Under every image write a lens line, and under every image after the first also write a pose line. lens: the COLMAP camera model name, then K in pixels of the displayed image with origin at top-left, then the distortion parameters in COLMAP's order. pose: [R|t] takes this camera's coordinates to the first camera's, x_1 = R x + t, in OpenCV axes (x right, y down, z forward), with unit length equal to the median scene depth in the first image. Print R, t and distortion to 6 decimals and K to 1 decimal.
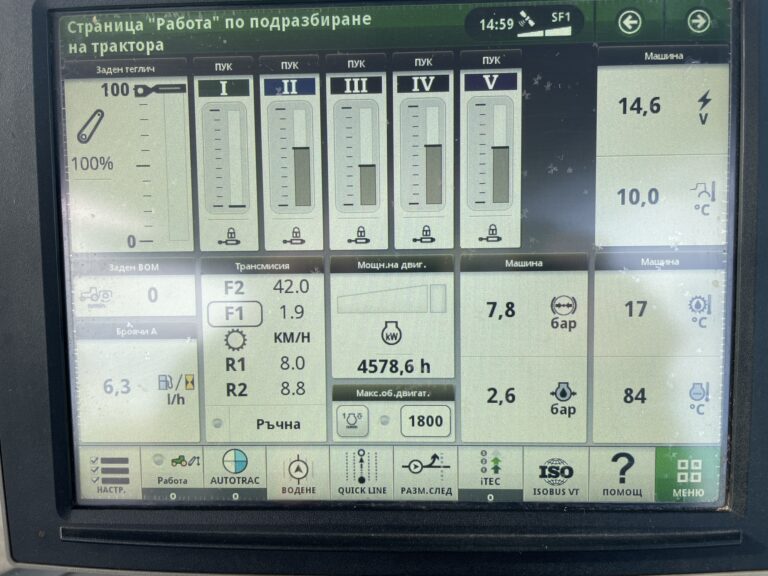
lens RADIAL K [[584.5, 0, 382.7], [0, 584.5, 280.8], [0, 0, 1]] dist [0.082970, -0.117392]
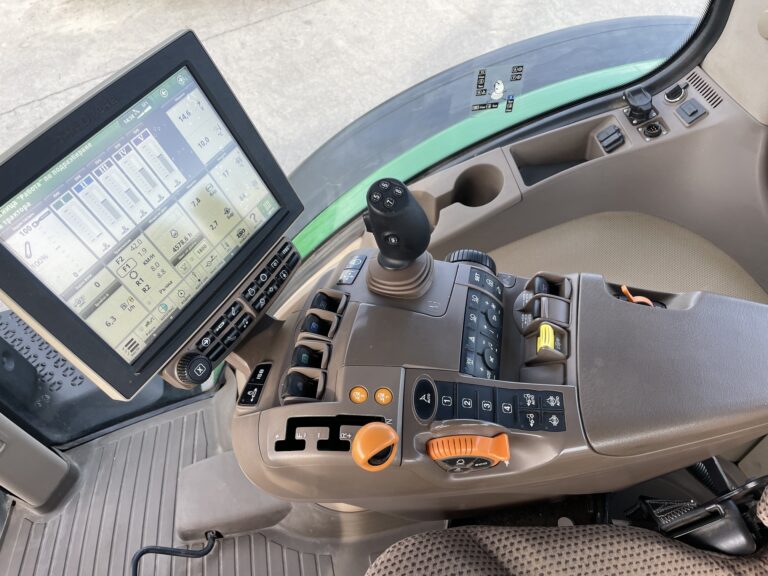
lens RADIAL K [[584.5, 0, 382.7], [0, 584.5, 280.8], [0, 0, 1]] dist [0.082970, -0.117392]
pose [[0.495226, -0.695790, 0.520219, -1.092358], [0.471266, 0.718196, 0.511959, -0.706180], [-0.729835, -0.008374, 0.683572, -1.603625]]
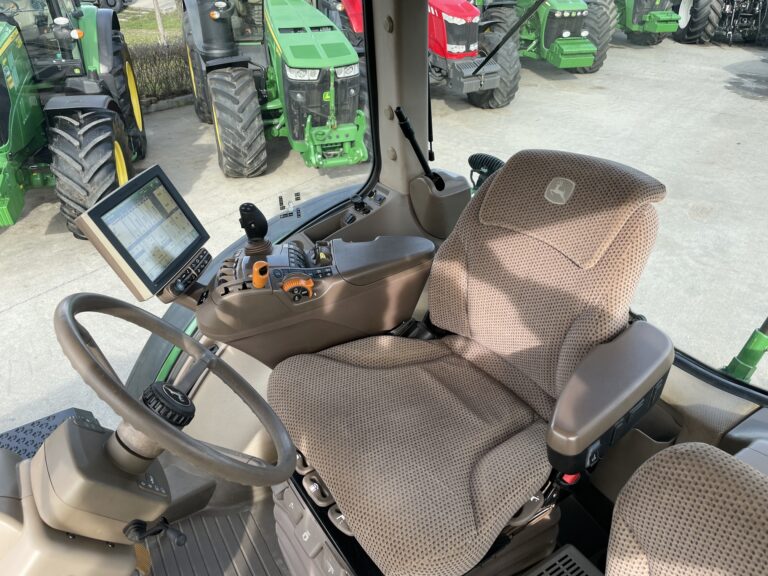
lens RADIAL K [[584.5, 0, 382.7], [0, 584.5, 280.8], [0, 0, 1]] dist [0.082970, -0.117392]
pose [[0.172570, -0.503090, 0.846829, -5.439578], [0.529275, 0.772428, 0.351032, -0.546858], [-0.830715, 0.387628, 0.399571, -3.562403]]
